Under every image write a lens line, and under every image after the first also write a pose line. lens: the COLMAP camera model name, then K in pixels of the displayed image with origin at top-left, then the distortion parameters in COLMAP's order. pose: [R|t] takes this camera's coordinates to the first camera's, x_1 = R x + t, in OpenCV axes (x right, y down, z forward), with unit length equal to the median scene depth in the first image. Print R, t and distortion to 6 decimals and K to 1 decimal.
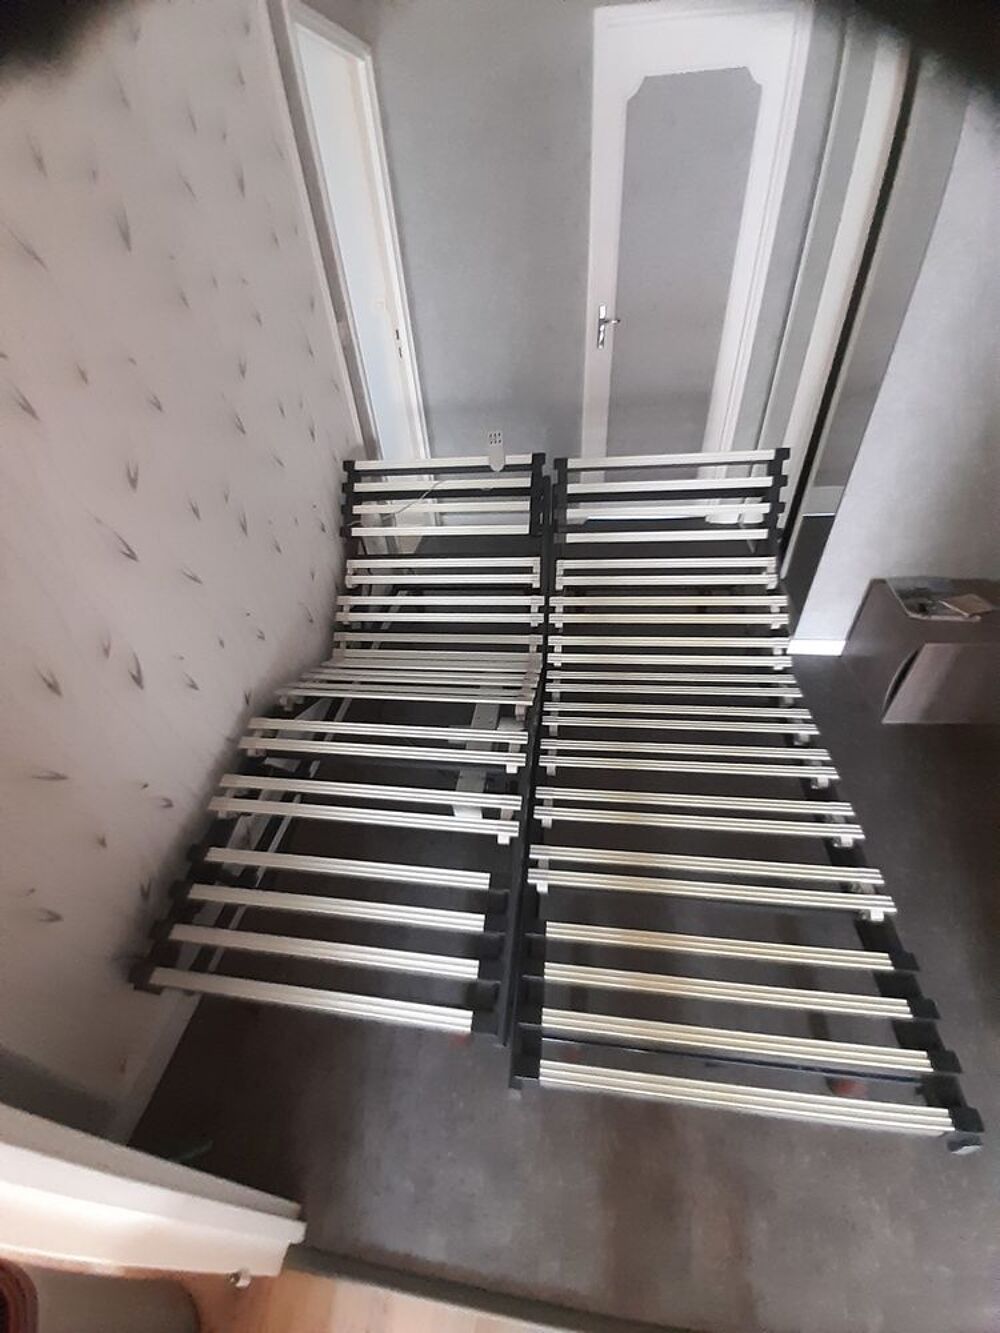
lens RADIAL K [[521.9, 0, 500.0], [0, 521.9, 666.5], [0, 0, 1]] dist [0.014231, -0.011897]
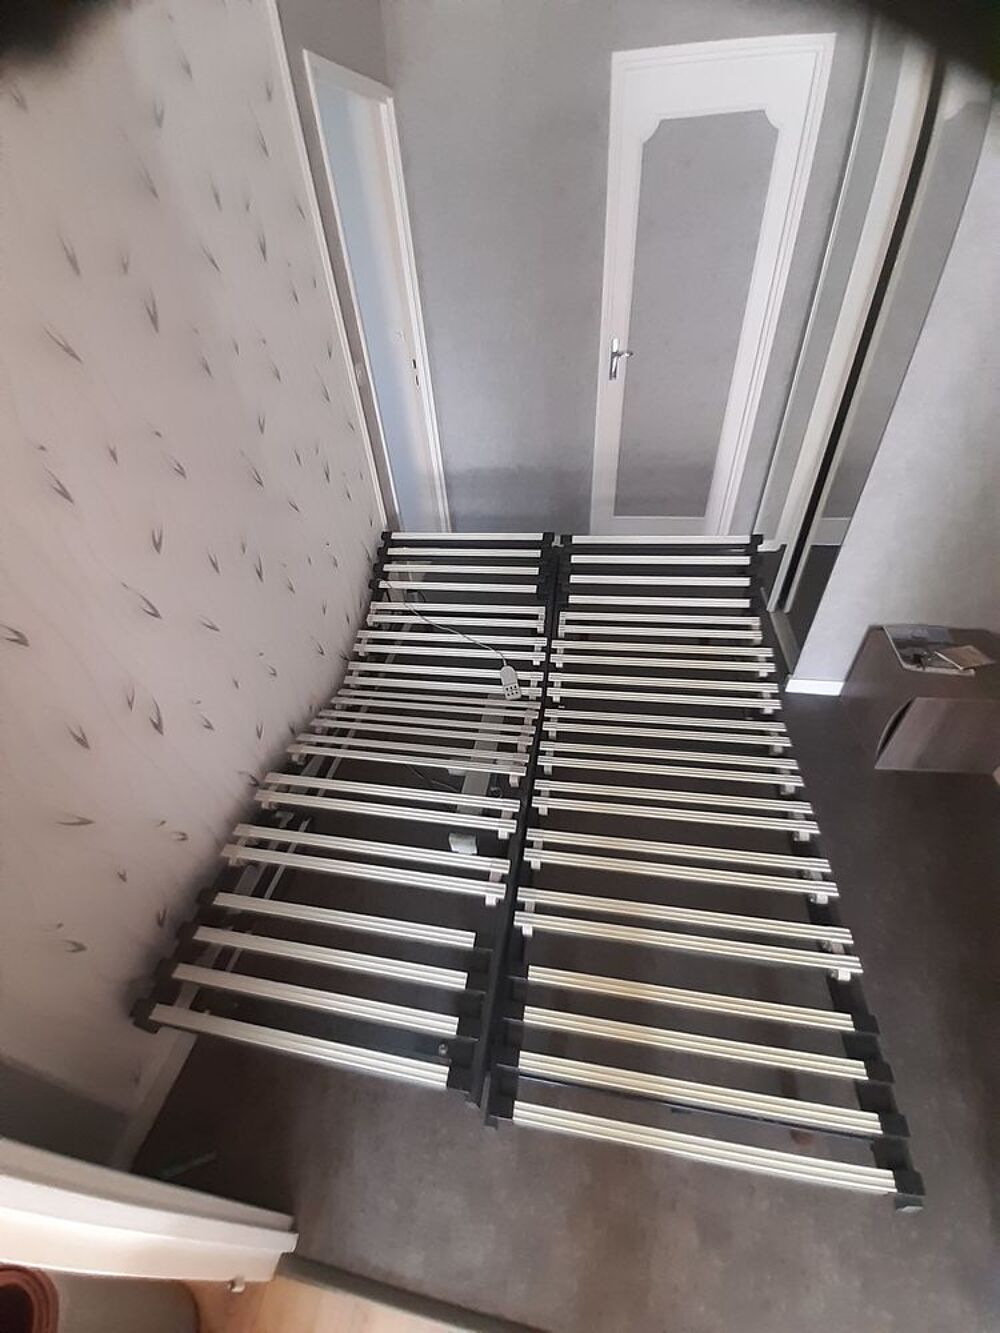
lens RADIAL K [[521.9, 0, 500.0], [0, 521.9, 666.5], [0, 0, 1]] dist [0.014231, -0.011897]
pose [[0.999140, 0.028264, -0.030342, 0.043445], [-0.027944, 0.999550, 0.010918, -0.125549], [0.030637, -0.010061, 0.999480, -0.057579]]
